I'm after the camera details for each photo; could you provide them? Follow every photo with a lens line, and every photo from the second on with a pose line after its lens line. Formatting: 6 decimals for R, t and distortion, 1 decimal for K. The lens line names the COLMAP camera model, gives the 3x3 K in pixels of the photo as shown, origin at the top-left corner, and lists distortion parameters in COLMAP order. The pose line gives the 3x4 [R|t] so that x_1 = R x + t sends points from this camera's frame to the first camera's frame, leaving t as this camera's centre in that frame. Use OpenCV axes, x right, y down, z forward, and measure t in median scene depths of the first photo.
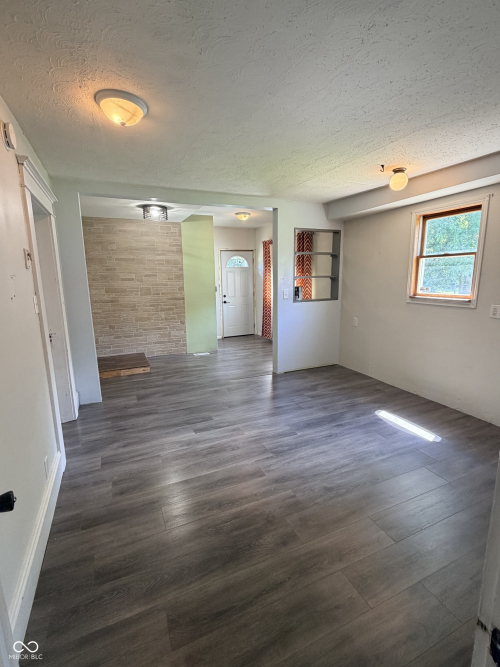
lens RADIAL K [[310.1, 0, 250.5], [0, 310.1, 331.7], [0, 0, 1]] dist [0.000528, 0.000046]
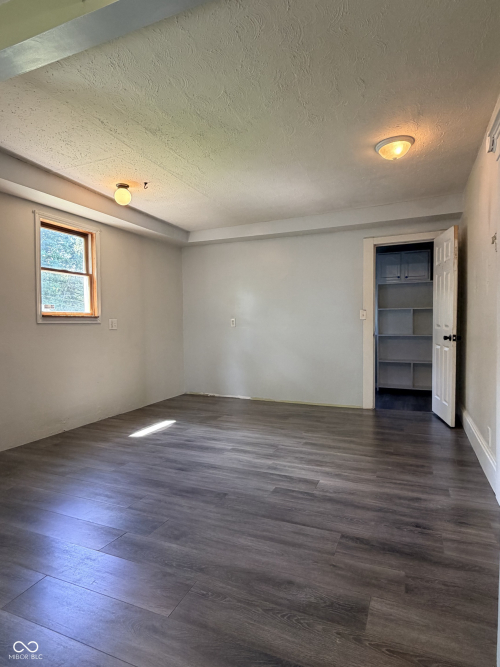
lens RADIAL K [[386.1, 0, 250.3], [0, 386.1, 333.7], [0, 0, 1]] dist [0.003094, -0.000651]
pose [[-0.683719, 0.003809, 0.729735, -0.675318], [0.151117, 0.979049, 0.136478, -0.145063], [-0.713927, 0.203588, -0.669970, 1.529551]]
